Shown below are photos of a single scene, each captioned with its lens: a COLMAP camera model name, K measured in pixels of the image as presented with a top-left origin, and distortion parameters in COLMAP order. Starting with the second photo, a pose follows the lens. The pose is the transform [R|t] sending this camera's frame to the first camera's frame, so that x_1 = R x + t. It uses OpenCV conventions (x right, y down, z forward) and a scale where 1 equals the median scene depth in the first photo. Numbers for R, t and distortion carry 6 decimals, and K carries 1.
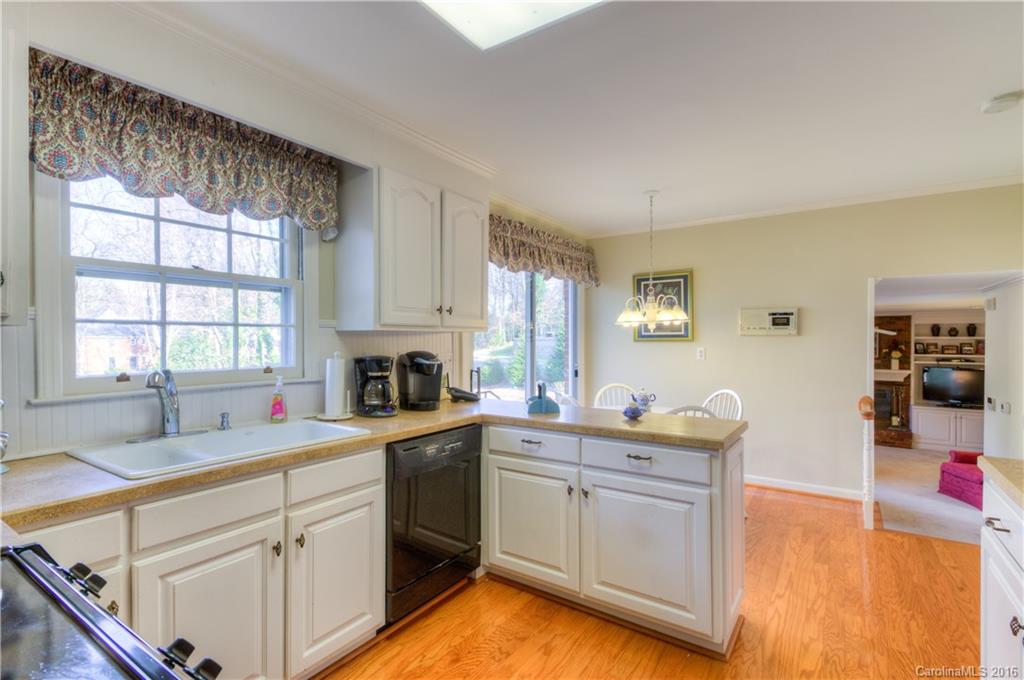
lens RADIAL K [[490.5, 0, 508.5], [0, 490.5, 341.7], [0, 0, 1]] dist [0.018227, -0.007699]
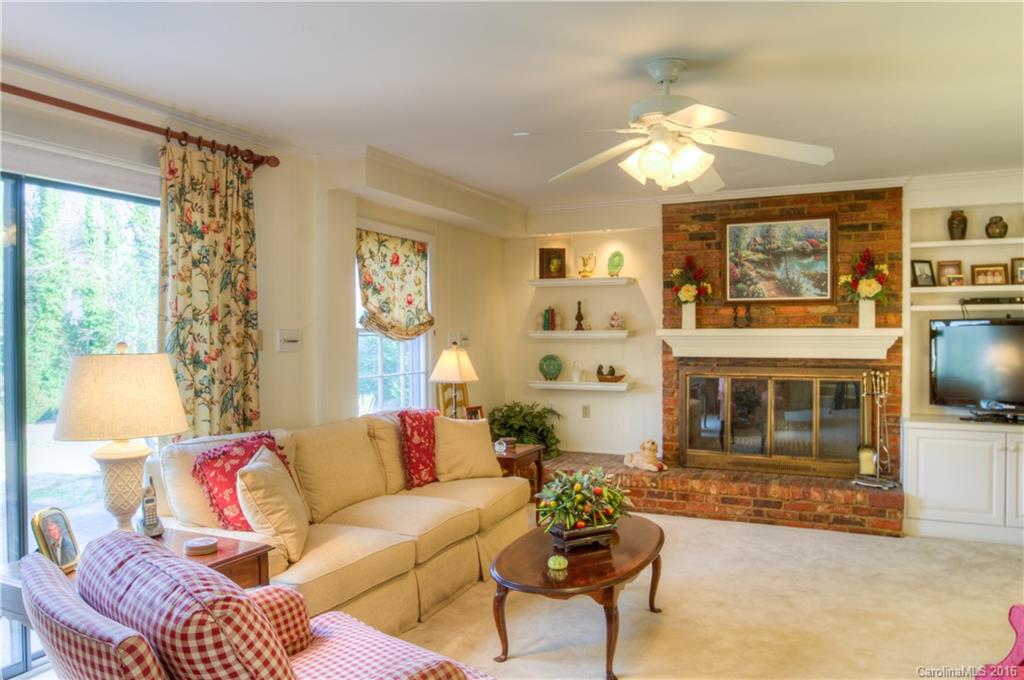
lens RADIAL K [[746.8, 0, 506.8], [0, 746.8, 340.0], [0, 0, 1]] dist [-0.033802, 0.002442]
pose [[0.985836, -0.003962, 0.167663, 0.413974], [0.004026, 0.999992, -0.000044, 0.064876], [-0.167662, 0.000718, 0.985844, 0.485686]]
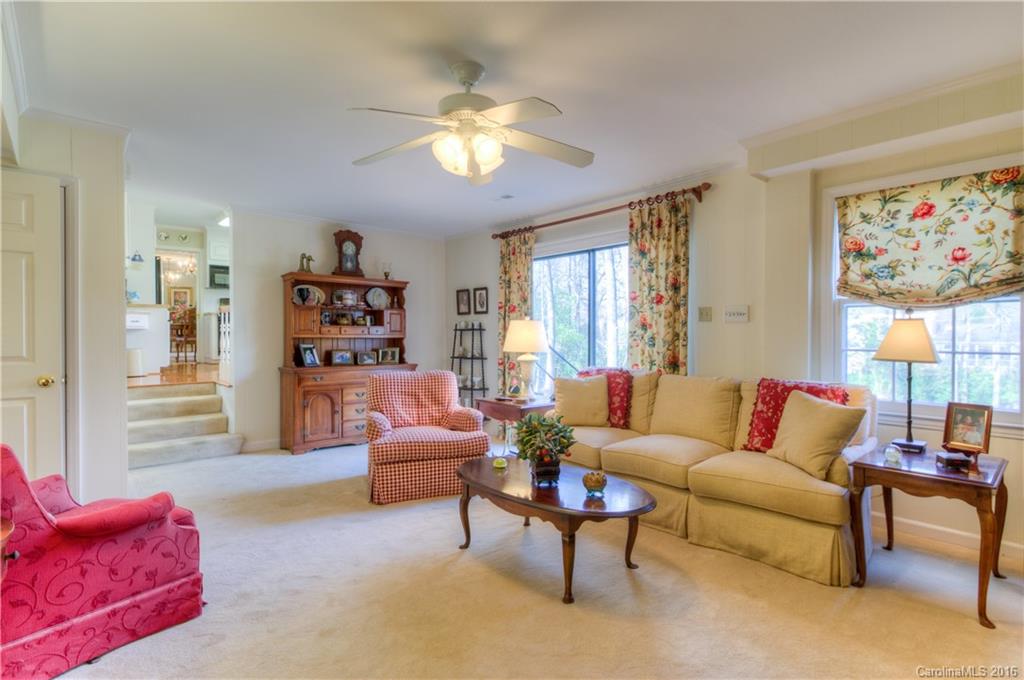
lens RADIAL K [[490.5, 0, 508.2], [0, 490.5, 336.8], [0, 0, 1]] dist [0.018227, -0.007699]
pose [[-0.251947, 0.014486, -0.967633, 0.790495], [-0.004422, 0.999860, 0.016120, 0.077984], [0.967731, 0.008340, -0.251847, 0.886321]]
